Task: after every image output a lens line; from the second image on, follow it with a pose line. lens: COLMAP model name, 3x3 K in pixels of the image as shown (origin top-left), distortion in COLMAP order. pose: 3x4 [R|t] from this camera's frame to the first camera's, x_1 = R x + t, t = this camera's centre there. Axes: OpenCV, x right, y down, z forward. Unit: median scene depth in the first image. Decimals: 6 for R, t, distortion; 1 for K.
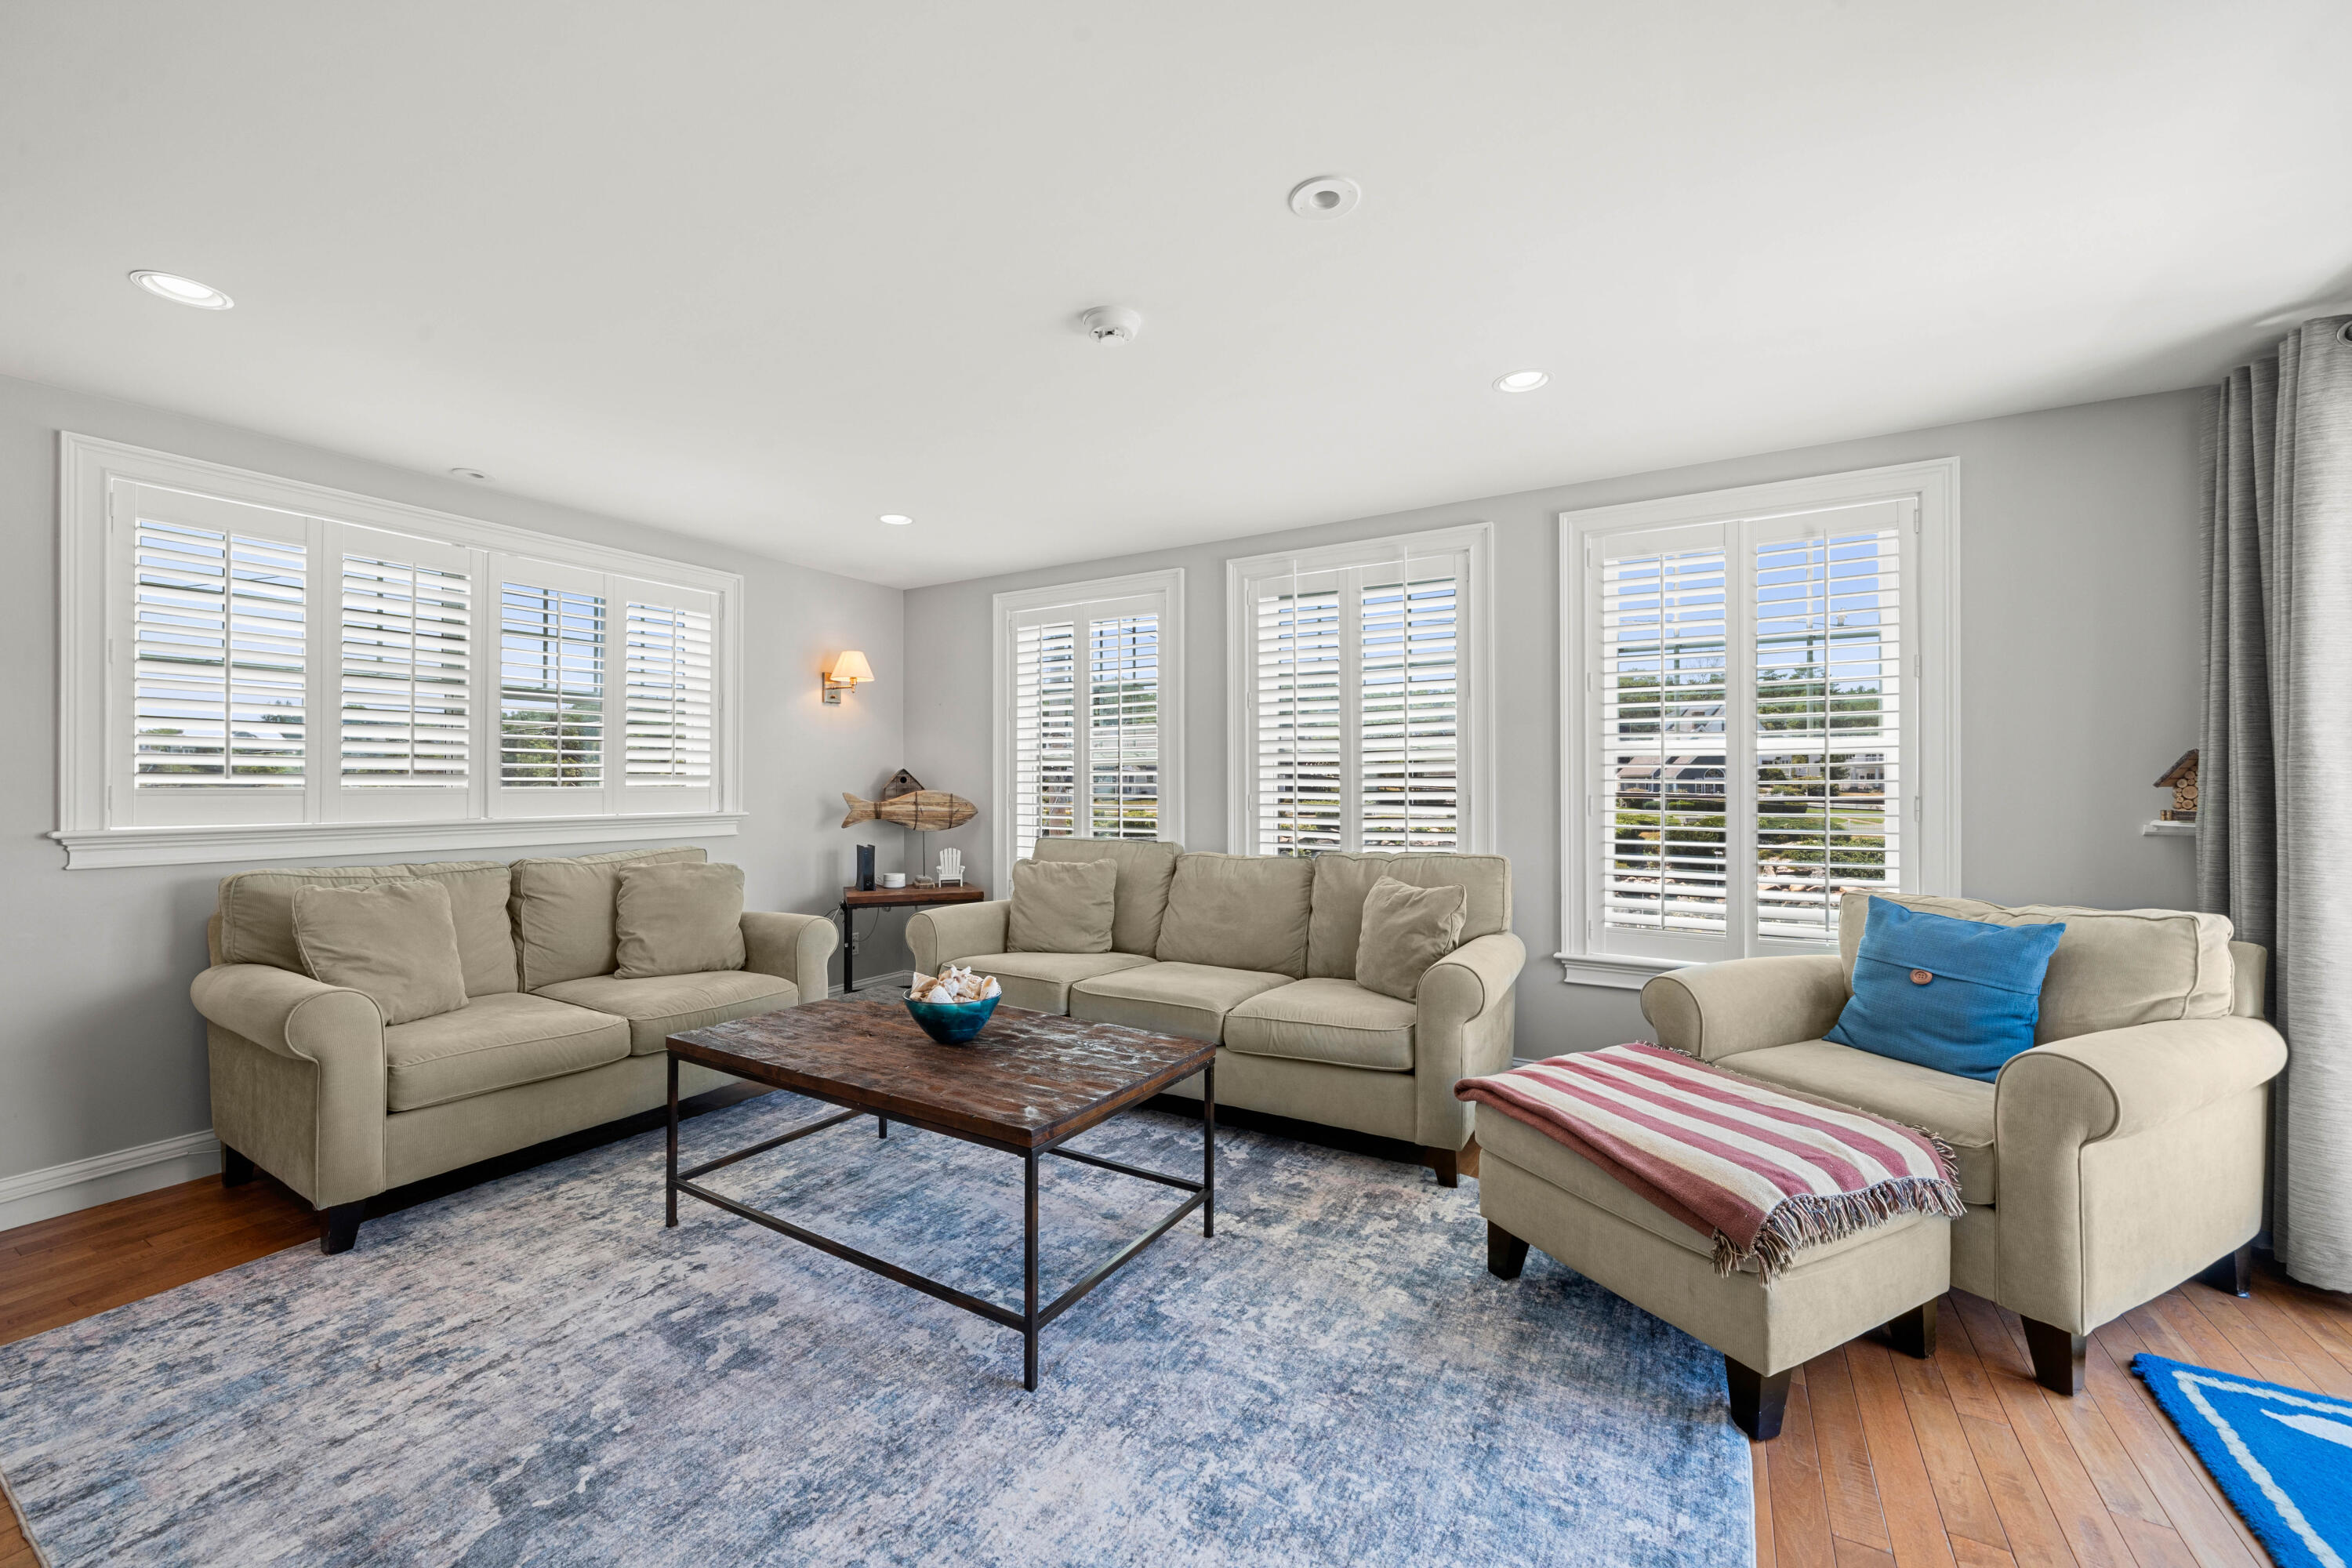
lens RADIAL K [[915.9, 0, 1163.1], [0, 915.9, 785.5], [0, 0, 1]] dist [-0.000489, 0.000102]
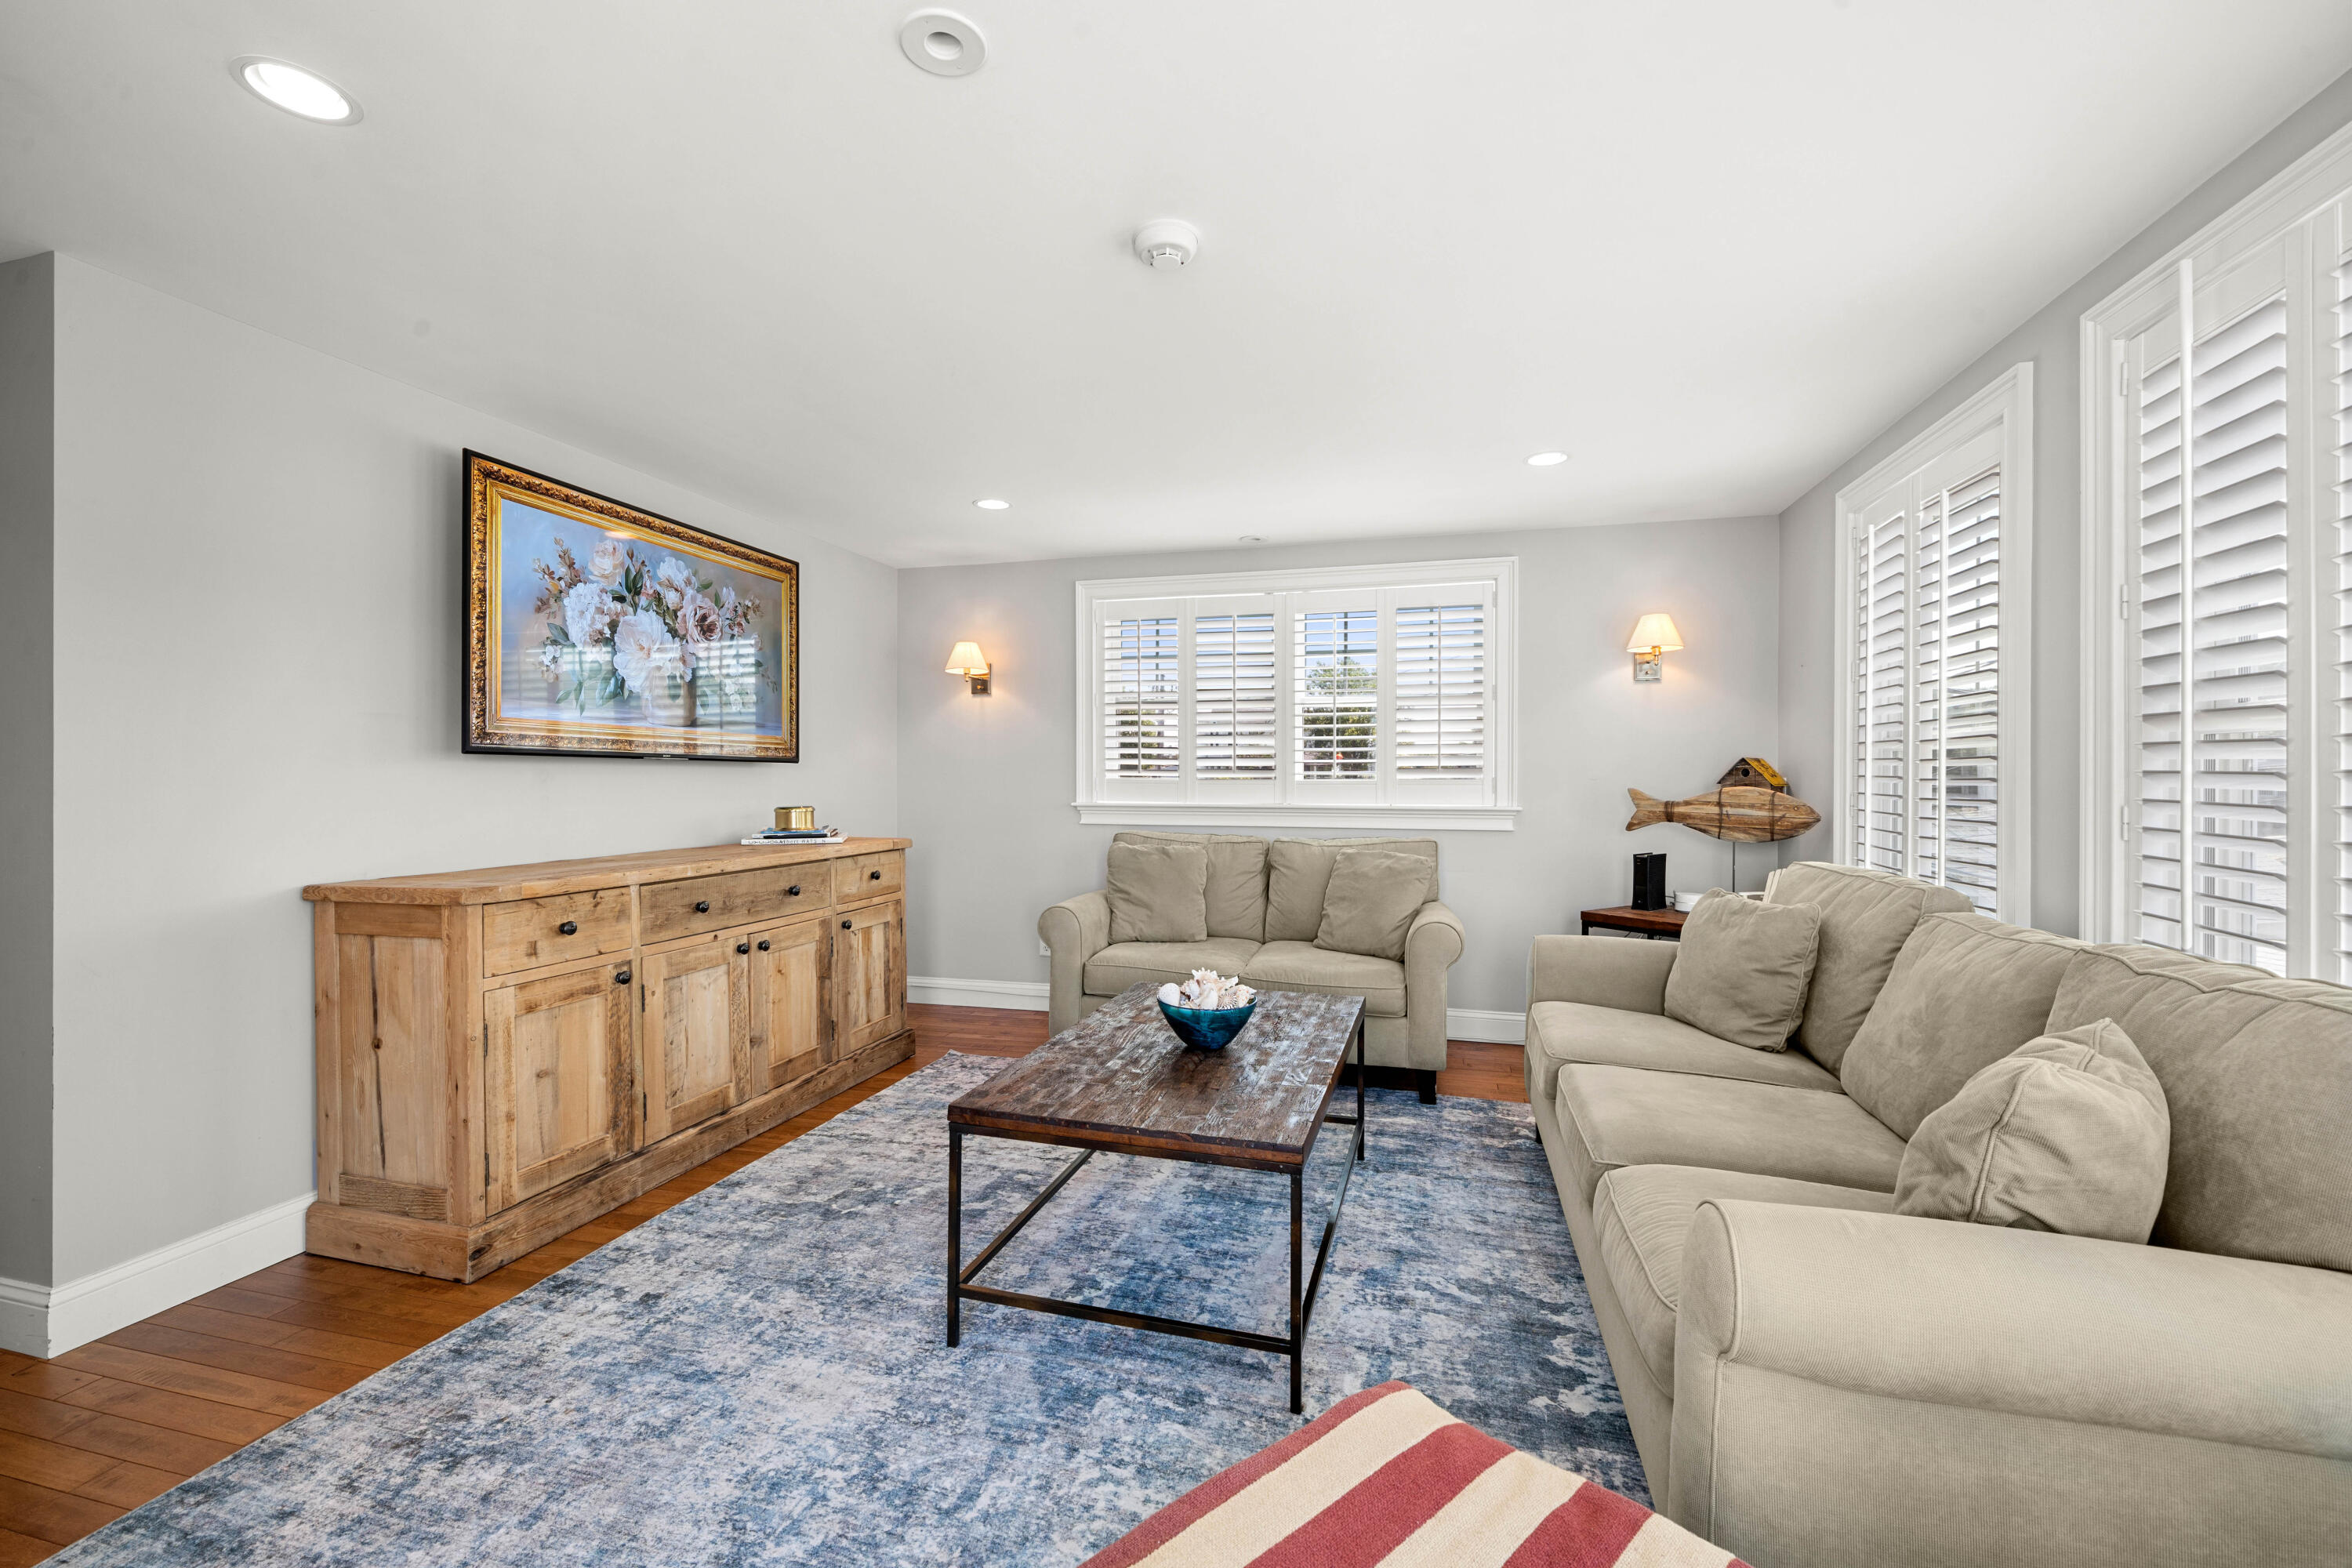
lens RADIAL K [[977.9, 0, 1165.8], [0, 977.9, 781.2], [0, 0, 1]] dist [0.000602, 0.000229]
pose [[0.265204, 0.009999, -0.964141, 0.836213], [-0.002053, 0.999950, 0.009806, -0.013002], [0.964190, -0.000622, 0.265211, 0.765479]]
